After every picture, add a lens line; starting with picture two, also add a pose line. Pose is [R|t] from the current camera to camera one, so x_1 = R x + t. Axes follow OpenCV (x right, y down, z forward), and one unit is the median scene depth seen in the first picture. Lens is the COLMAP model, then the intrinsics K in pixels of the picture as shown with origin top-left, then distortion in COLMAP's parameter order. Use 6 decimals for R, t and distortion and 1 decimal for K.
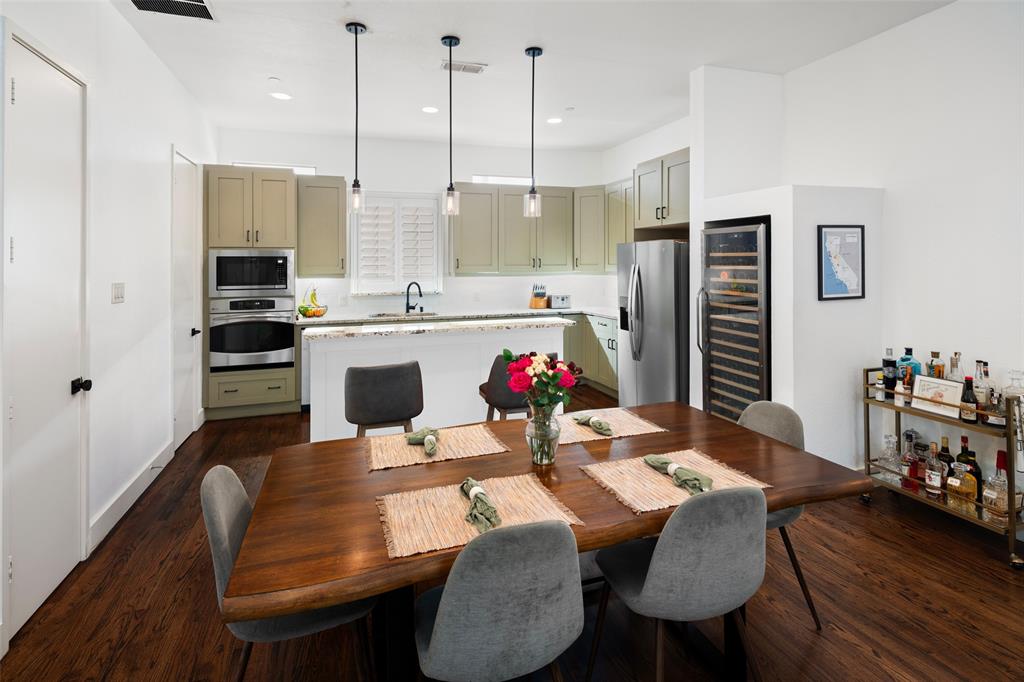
lens RADIAL K [[518.3, 0, 495.0], [0, 518.3, 261.5], [0, 0, 1]] dist [0.056088, 0.000163]
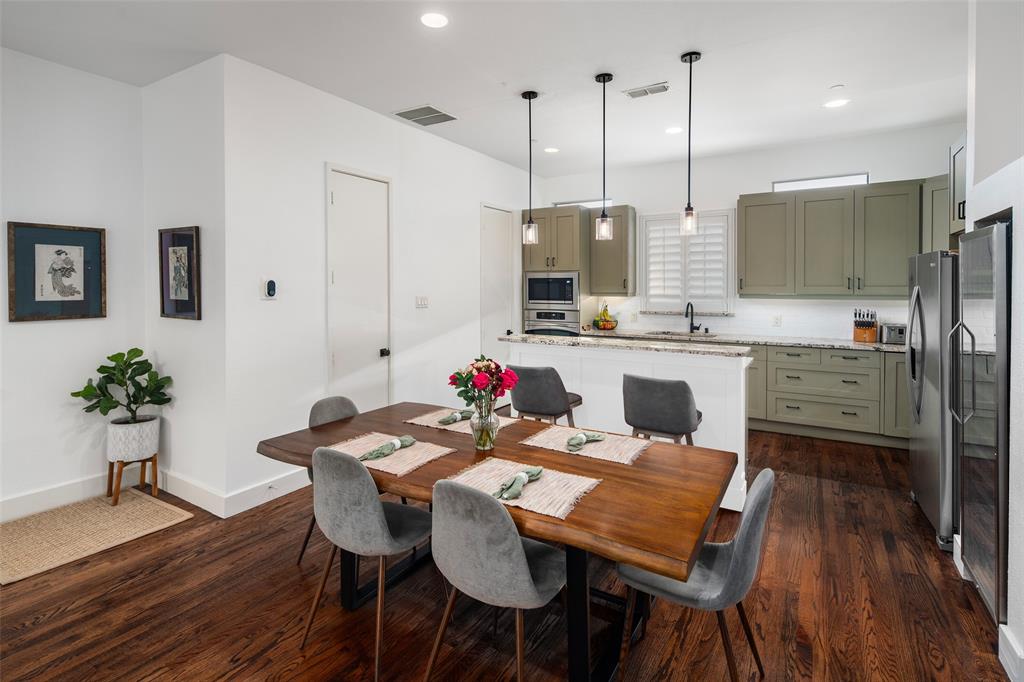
lens RADIAL K [[500.3, 0, 506.3], [0, 500.3, 278.2], [0, 0, 1]] dist [0.013198, 0.000450]
pose [[0.672172, -0.002932, -0.740389, 0.350118], [0.002348, 0.999996, -0.001828, -0.005780], [0.740391, -0.000510, 0.672176, 0.109618]]
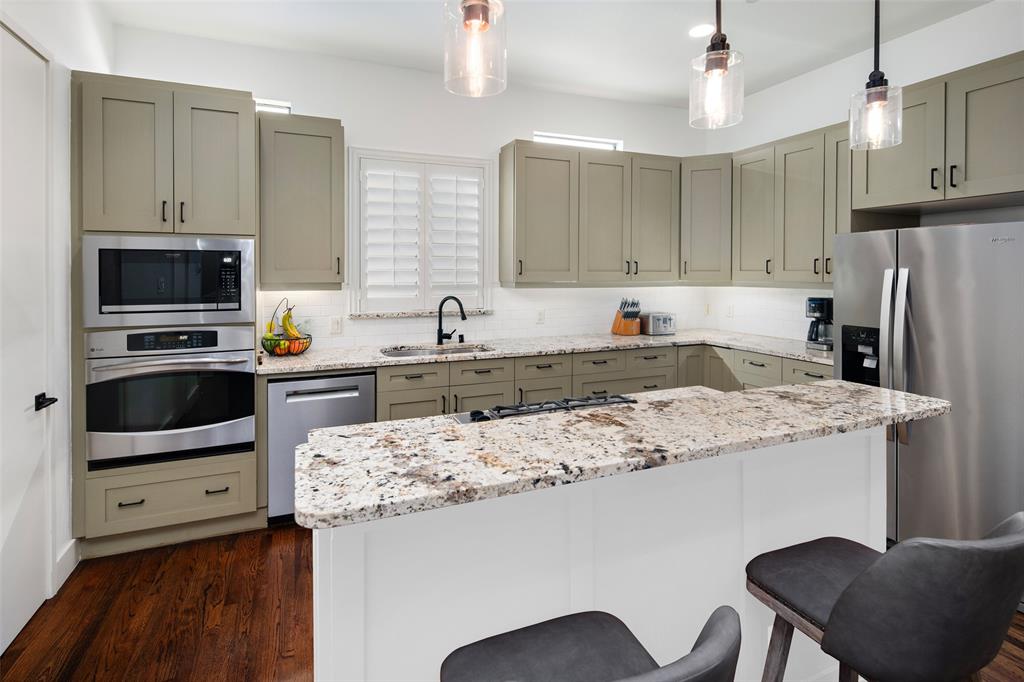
lens RADIAL K [[500.3, 0, 506.3], [0, 500.3, 278.2], [0, 0, 1]] dist [0.013198, 0.000450]
pose [[0.994871, 0.006101, 0.100968, -0.173497], [-0.007989, 0.999801, 0.018306, 0.007063], [-0.100836, -0.019018, 0.994721, 0.447333]]
